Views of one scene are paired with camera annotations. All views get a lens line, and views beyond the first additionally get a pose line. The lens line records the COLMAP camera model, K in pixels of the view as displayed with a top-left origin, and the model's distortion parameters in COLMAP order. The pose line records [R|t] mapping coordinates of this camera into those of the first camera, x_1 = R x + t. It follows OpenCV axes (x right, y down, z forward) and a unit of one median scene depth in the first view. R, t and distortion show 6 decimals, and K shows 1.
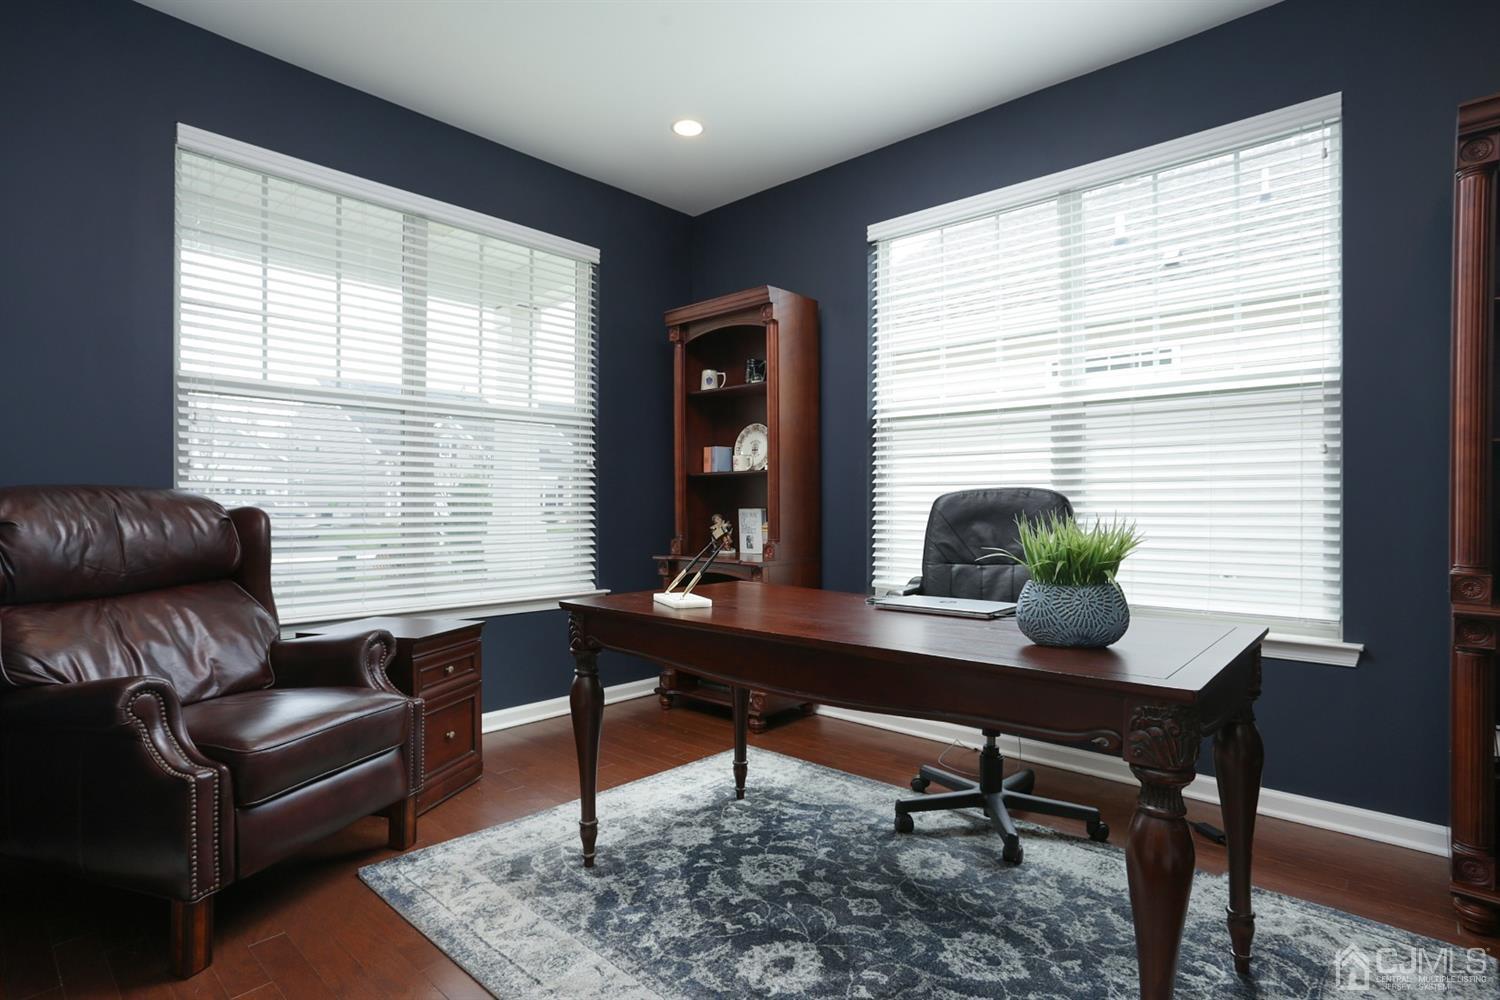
lens RADIAL K [[762.4, 0, 753.5], [0, 762.4, 502.4], [0, 0, 1]] dist [-0.018917, 0.000600]
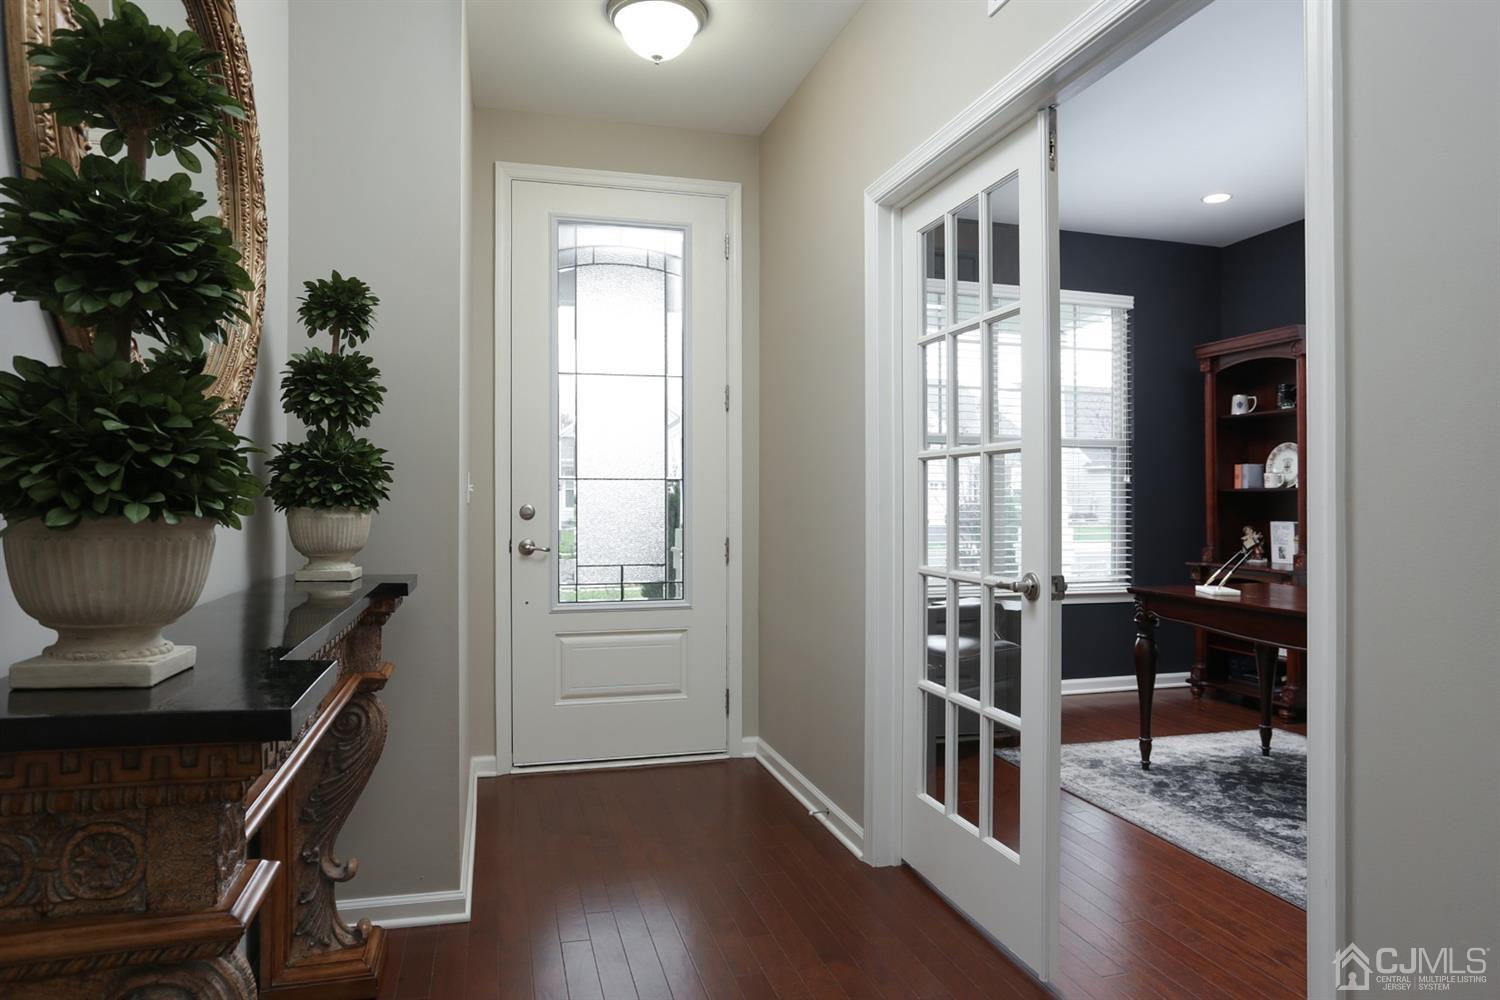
lens RADIAL K [[922.3, 0, 747.8], [0, 922.3, 493.4], [0, 0, 1]] dist [-0.029141, 0.002283]
pose [[0.850732, -0.000967, -0.525599, 0.052622], [-0.002502, 0.999980, -0.005890, -0.036635], [0.525594, 0.006326, 0.850712, -0.820291]]
